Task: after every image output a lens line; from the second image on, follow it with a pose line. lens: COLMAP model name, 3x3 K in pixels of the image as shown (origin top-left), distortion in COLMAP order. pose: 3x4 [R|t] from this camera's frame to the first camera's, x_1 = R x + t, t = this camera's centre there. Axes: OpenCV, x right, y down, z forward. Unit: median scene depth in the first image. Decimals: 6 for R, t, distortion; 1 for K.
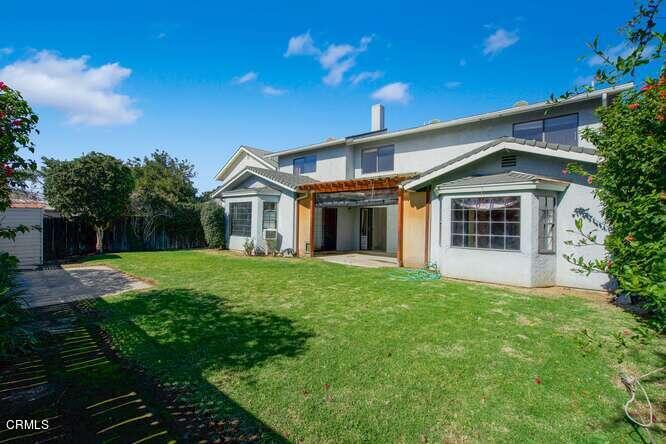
lens RADIAL K [[305.6, 0, 329.1], [0, 305.6, 224.1], [0, 0, 1]] dist [-0.044132, 0.022057]
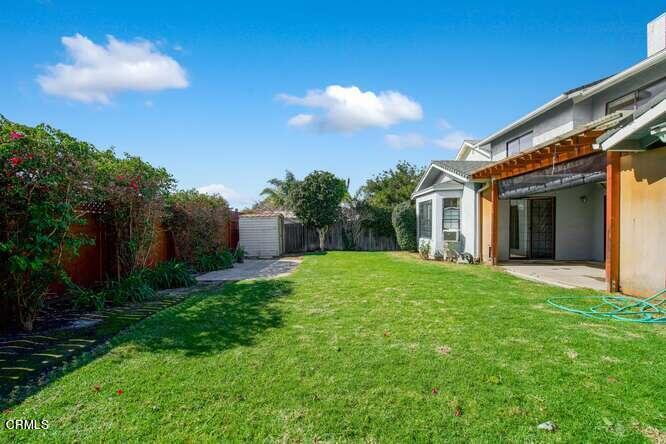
lens RADIAL K [[305.6, 0, 329.1], [0, 305.6, 224.1], [0, 0, 1]] dist [-0.044132, 0.022057]
pose [[0.660365, -0.025802, -0.750501, 0.236242], [0.011139, 0.999636, -0.024566, 0.019469], [0.750862, 0.007862, 0.660412, 0.201427]]
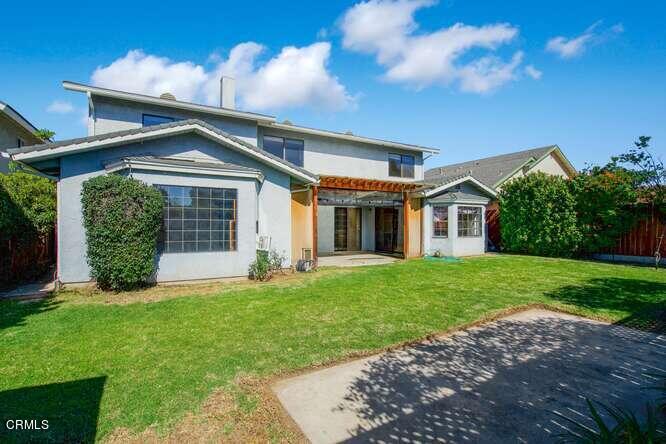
lens RADIAL K [[305.6, 0, 329.1], [0, 305.6, 224.1], [0, 0, 1]] dist [-0.044132, 0.022057]
pose [[0.322833, -0.024010, 0.946151, -0.791410], [0.006717, 0.999711, 0.023078, -0.020771], [-0.946432, -0.001095, 0.322901, 0.709711]]
